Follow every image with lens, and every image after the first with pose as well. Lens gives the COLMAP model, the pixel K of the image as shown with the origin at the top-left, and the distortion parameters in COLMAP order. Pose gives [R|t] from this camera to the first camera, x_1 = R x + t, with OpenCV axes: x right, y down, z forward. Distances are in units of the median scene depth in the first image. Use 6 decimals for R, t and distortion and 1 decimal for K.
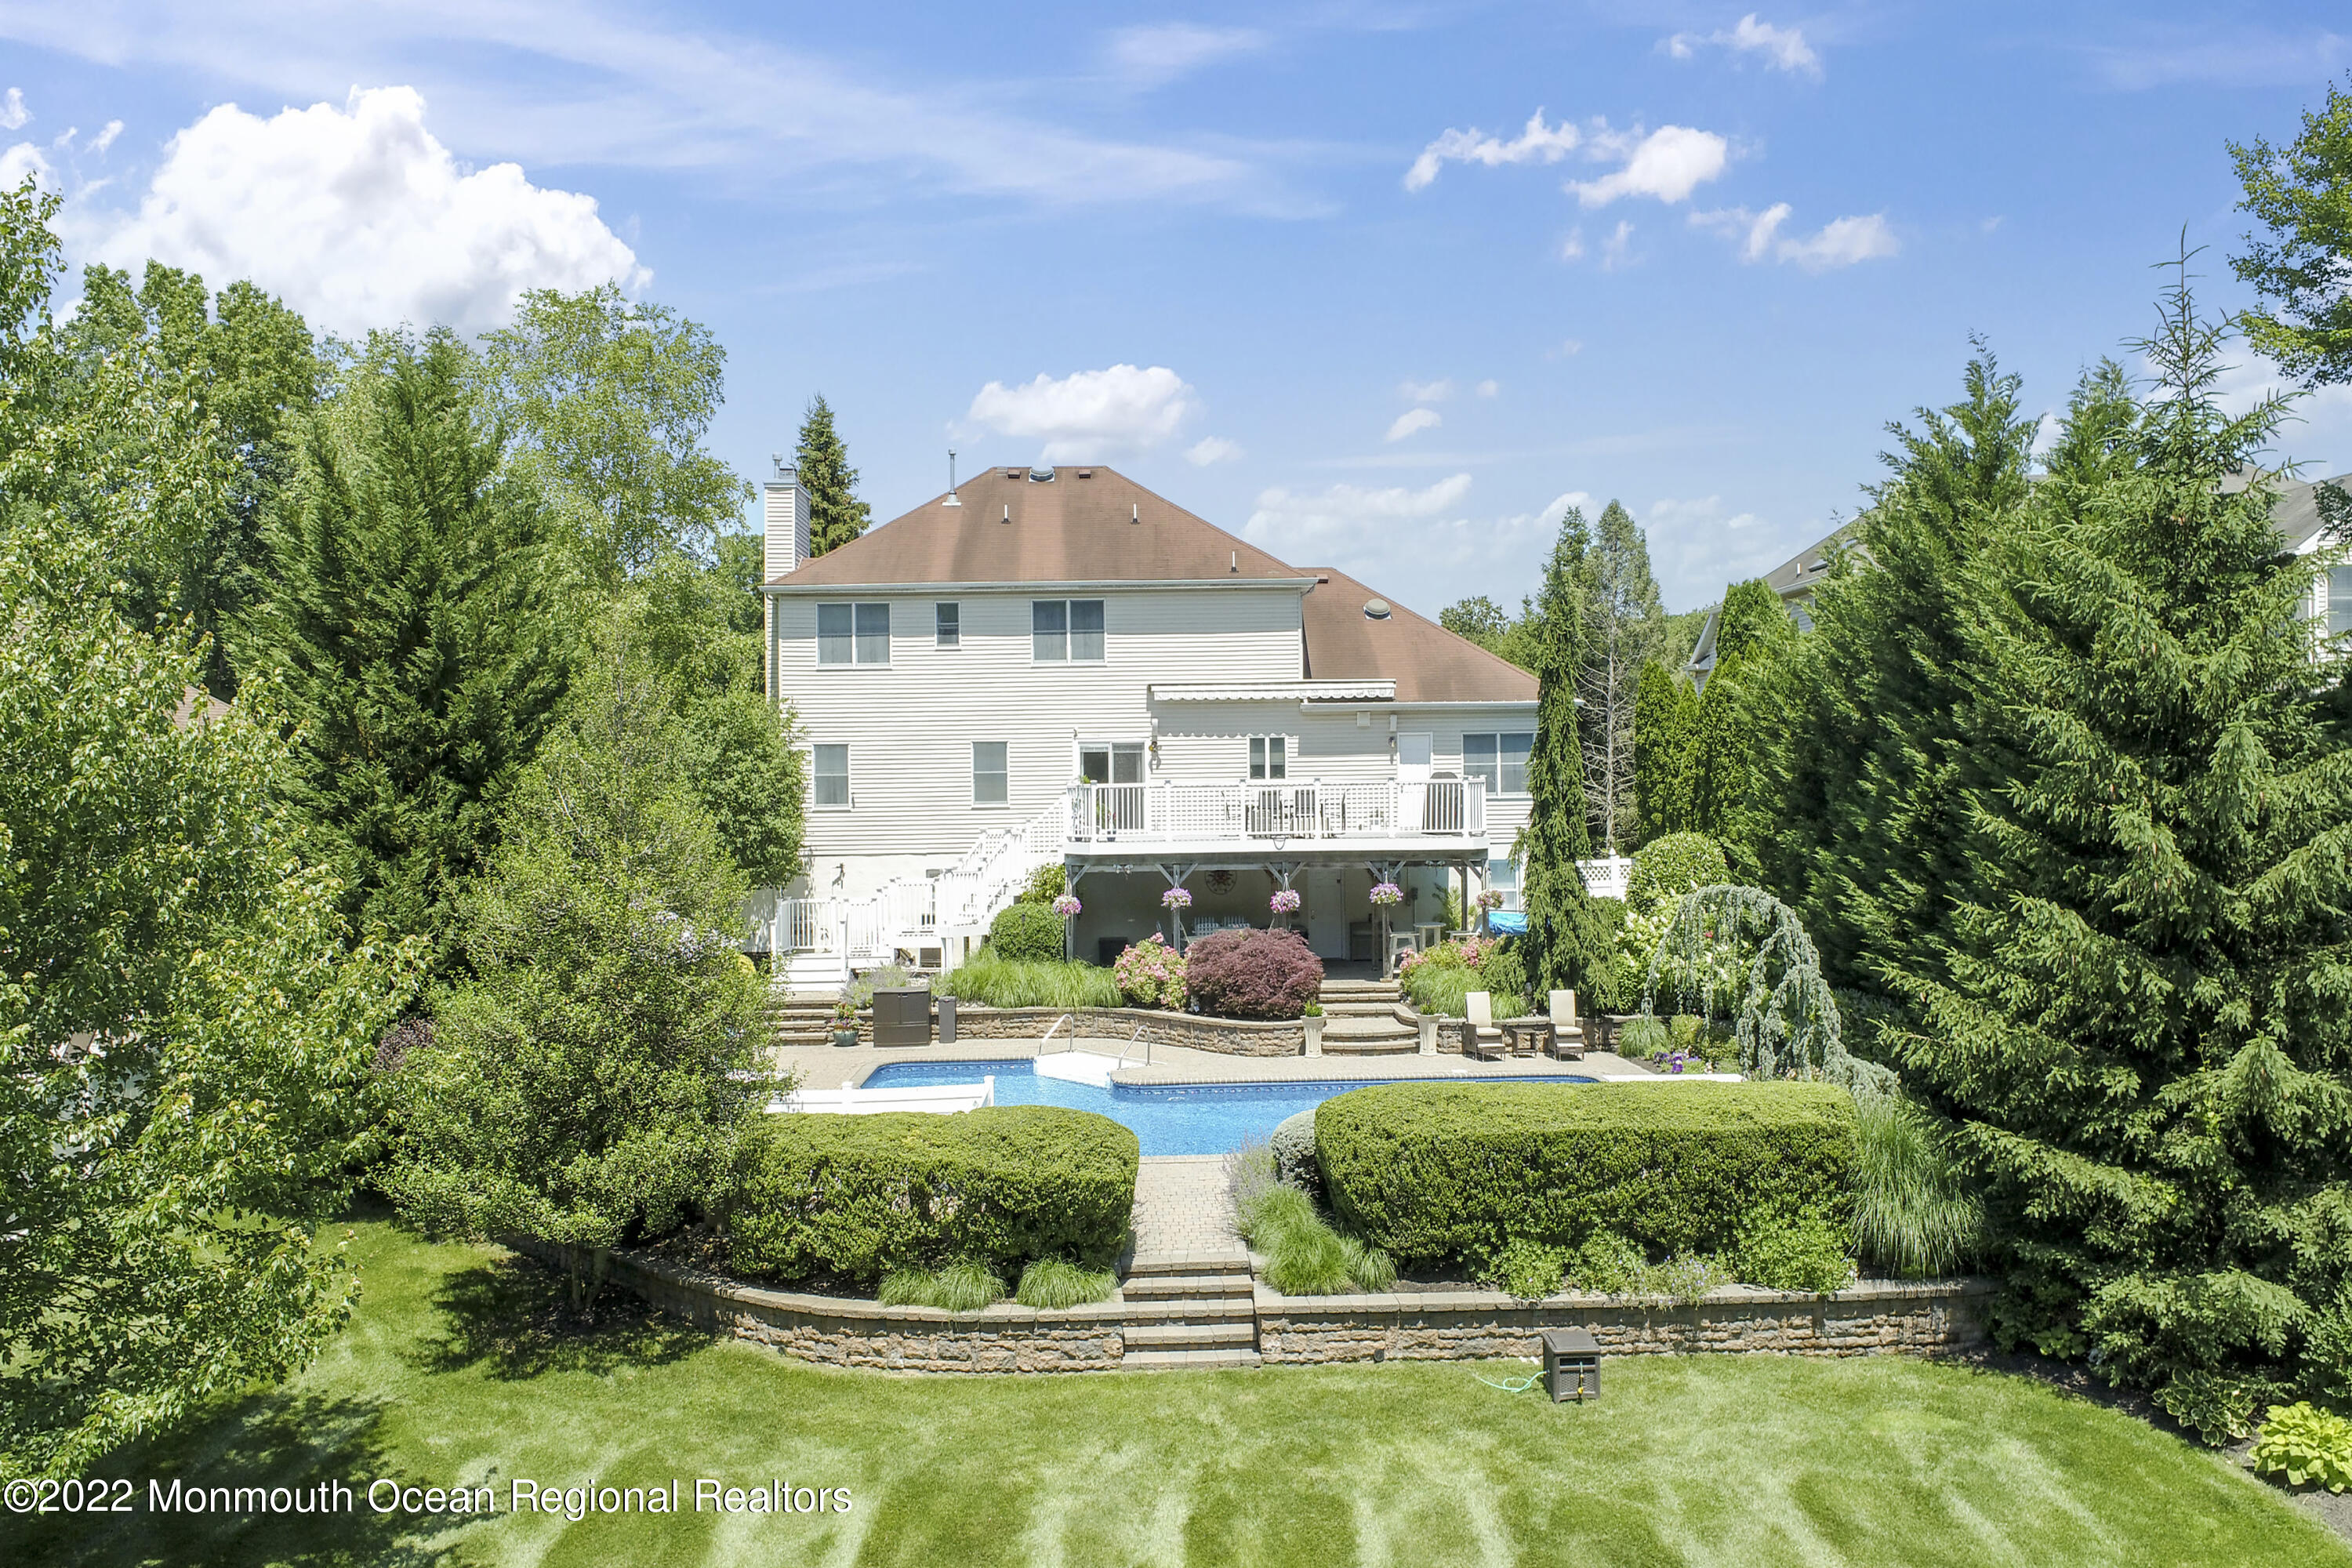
lens RADIAL K [[1650.2, 0, 1178.2], [0, 1650.2, 770.4], [0, 0, 1]] dist [-0.009586, -0.010582]
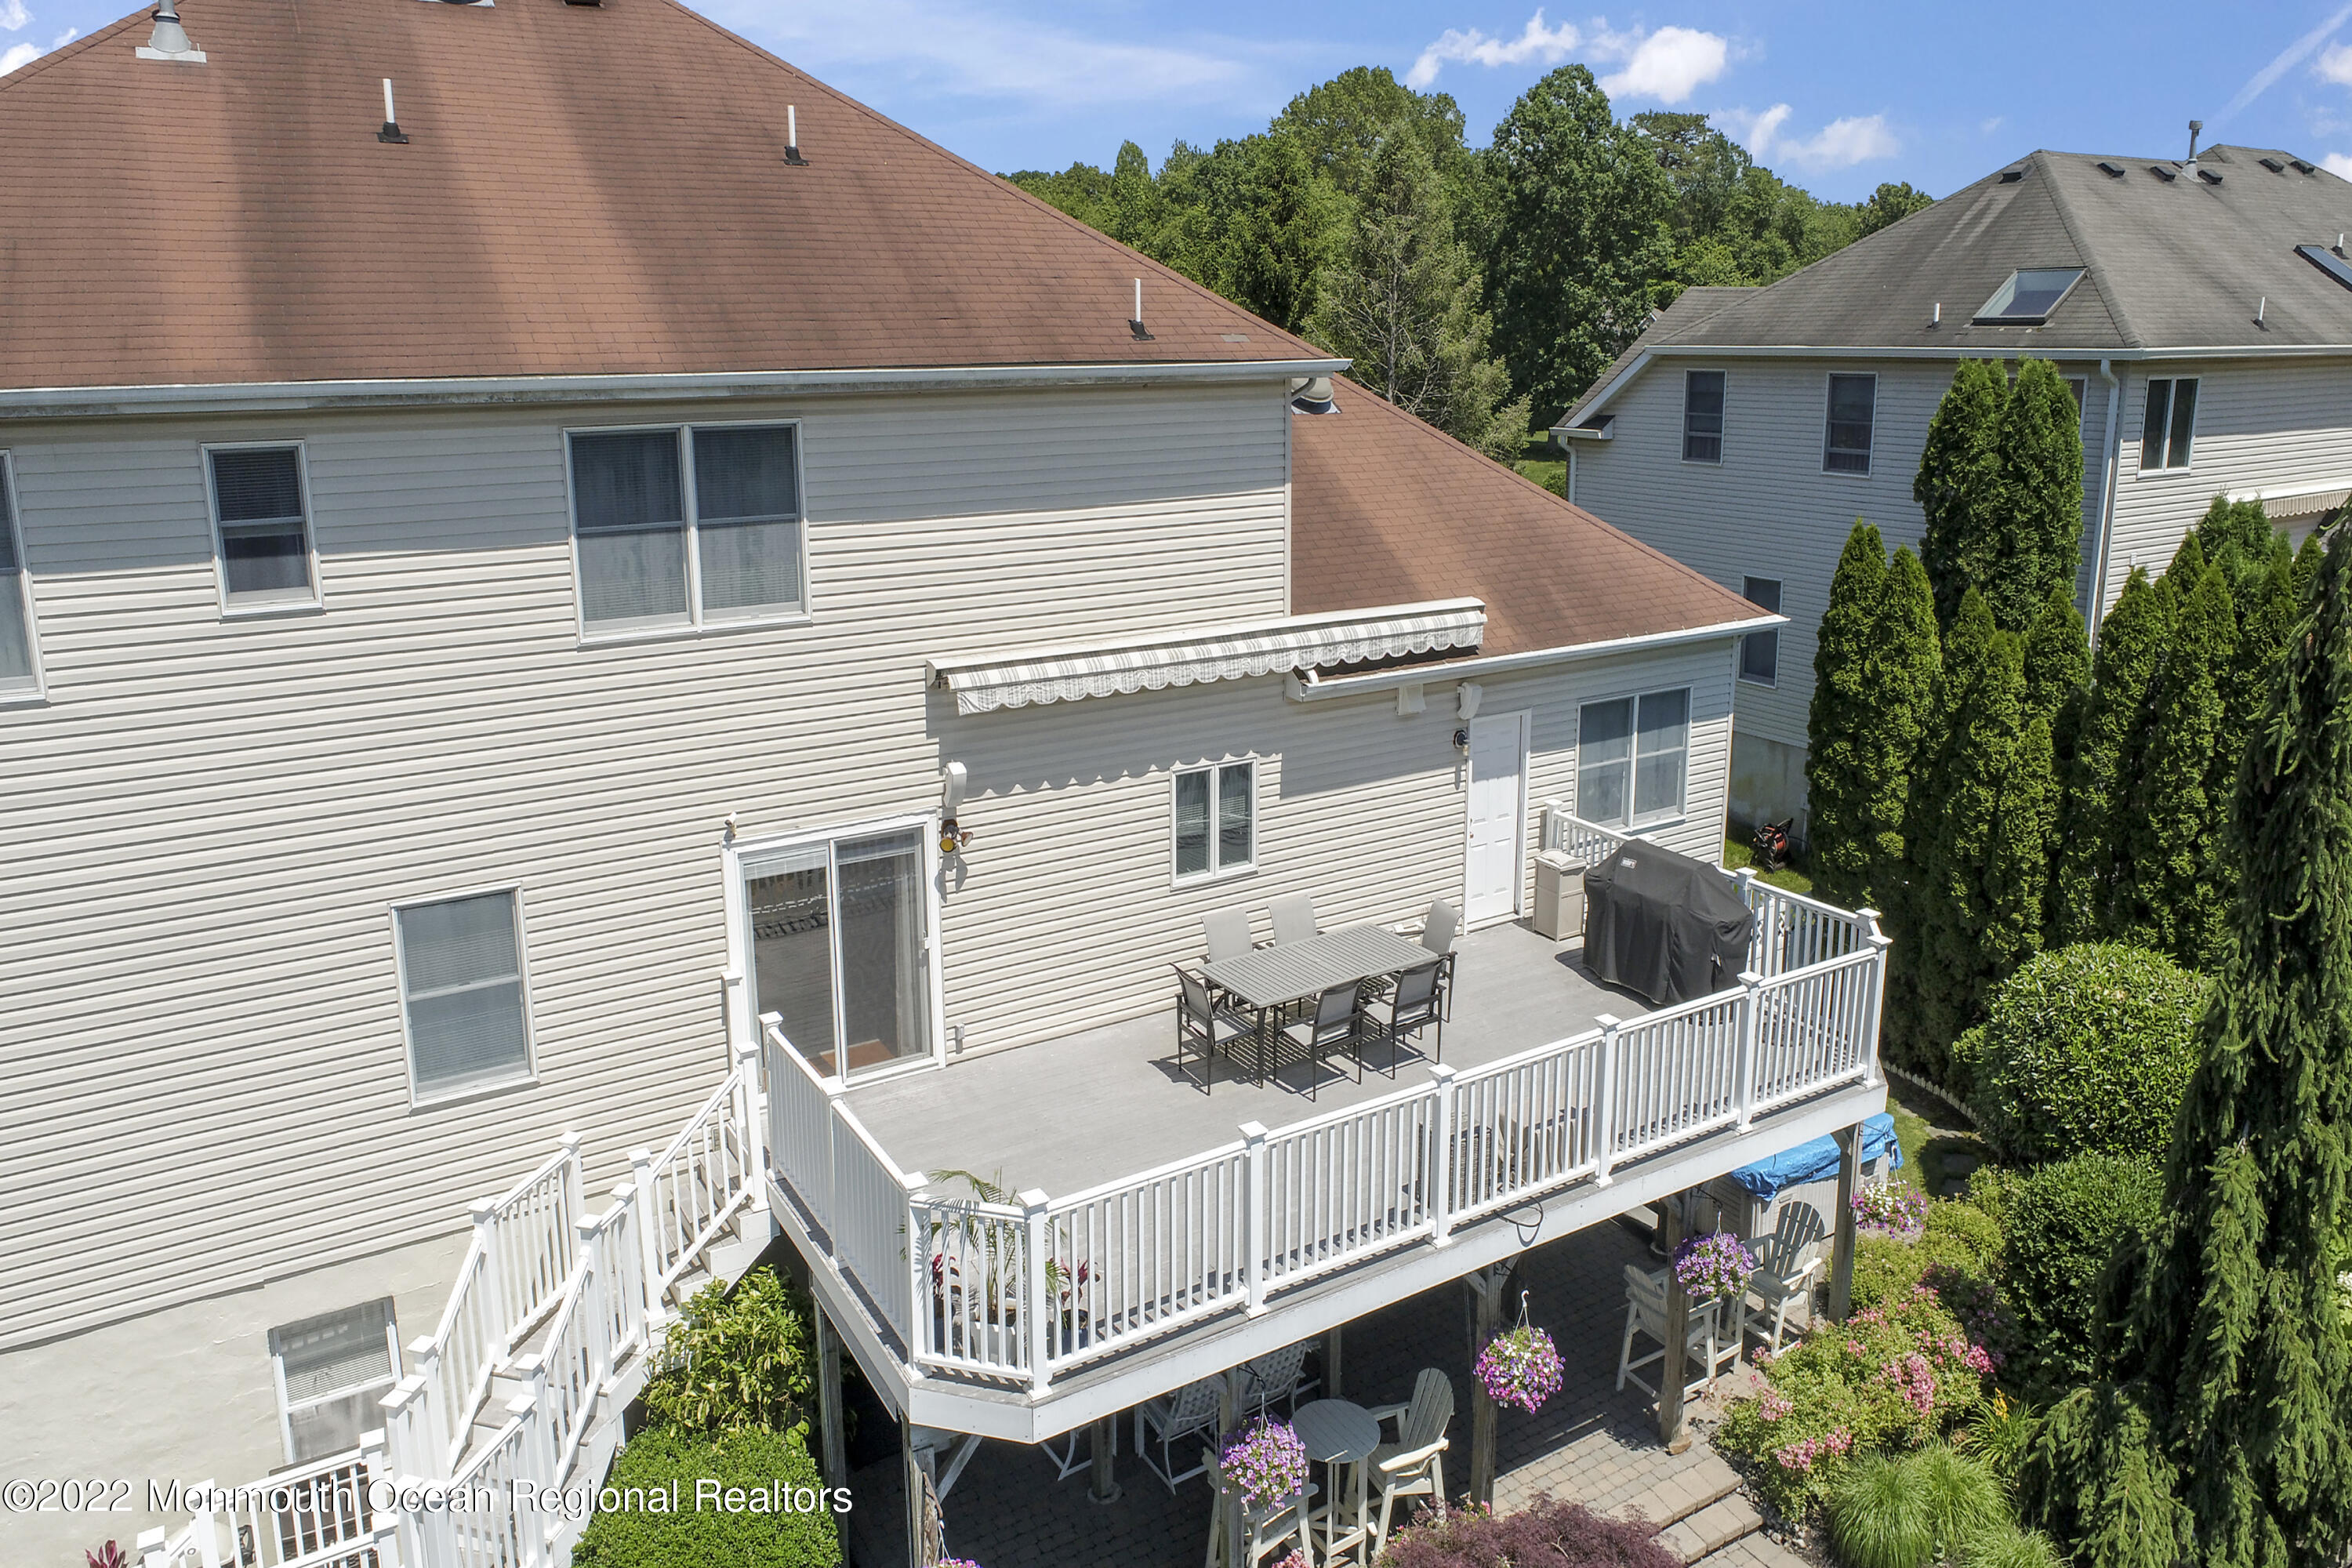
lens RADIAL K [[1650.2, 0, 1223.2], [0, 1650.2, 679.1], [0, 0, 1]] dist [-0.009586, -0.010582]
pose [[0.871653, -0.086730, 0.482388, -0.142986], [-0.015758, 0.978751, 0.204447, -0.130661], [-0.489870, -0.185809, 0.851765, 0.719855]]
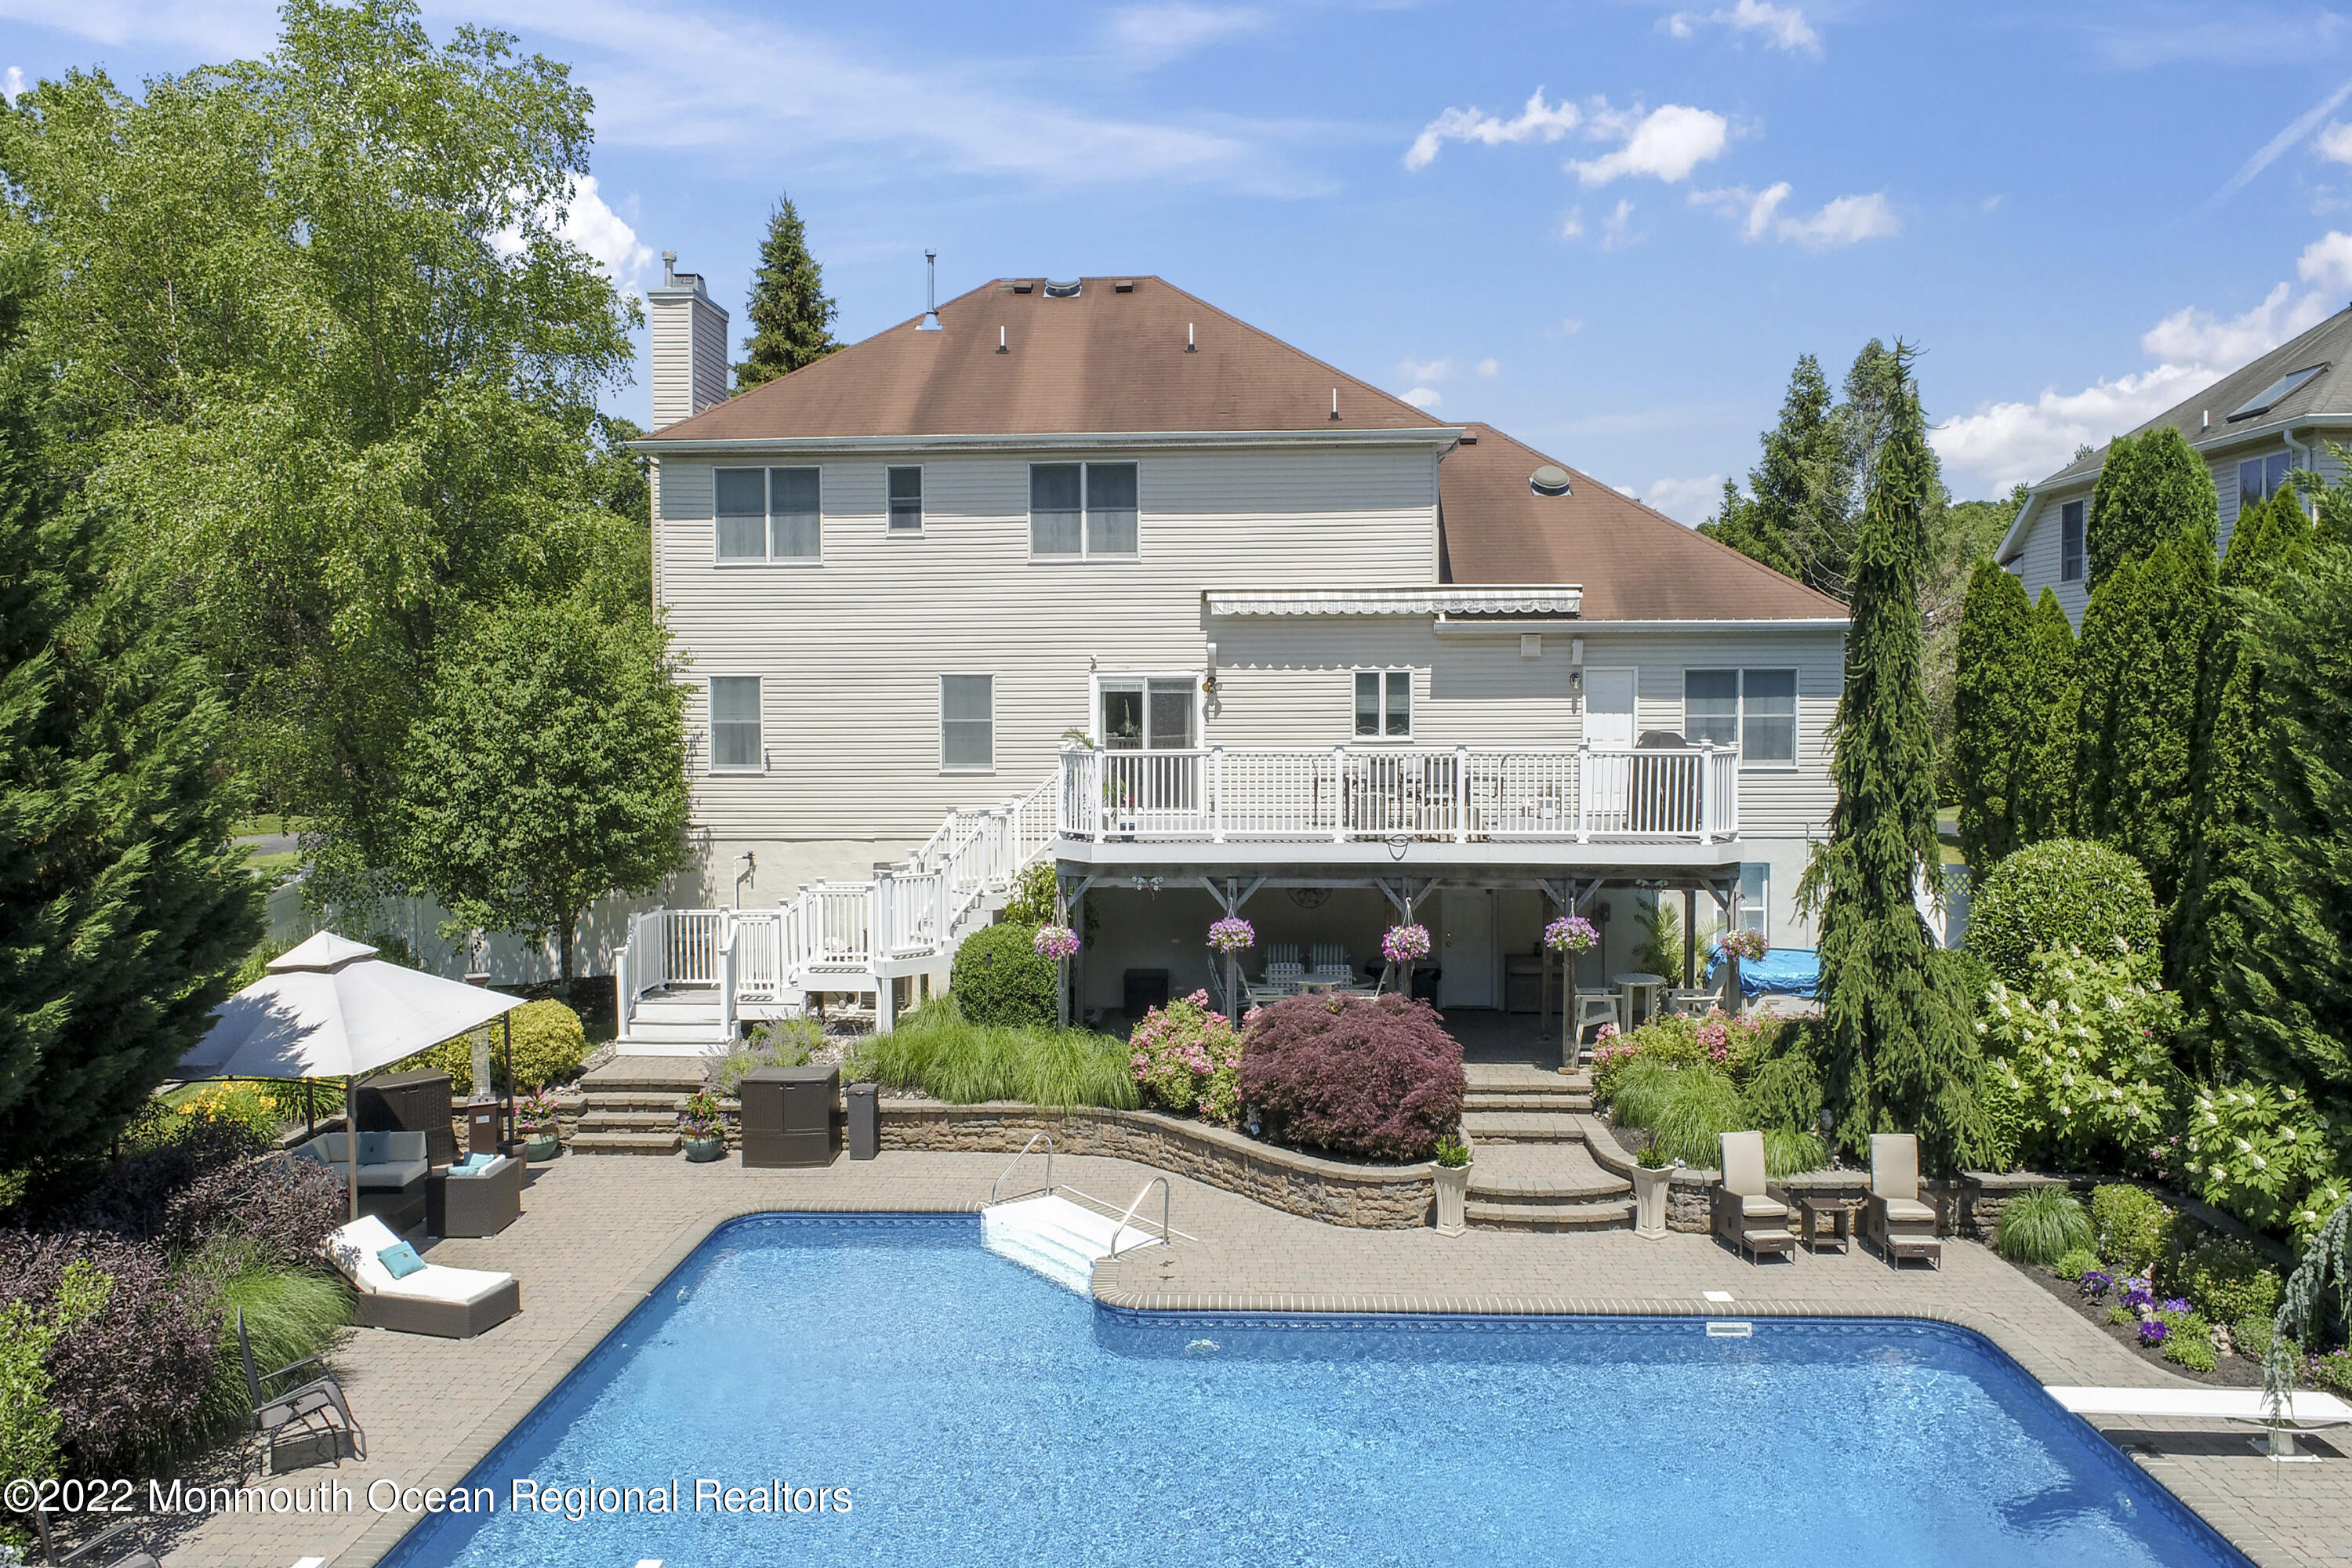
lens RADIAL K [[1650.2, 0, 1169.5], [0, 1650.2, 736.5], [0, 0, 1]] dist [-0.009586, -0.010582]
pose [[0.996700, 0.012278, -0.080242, 0.023803], [-0.009455, 0.999326, 0.035458, -0.018076], [0.080623, -0.034583, 0.996145, 0.360369]]
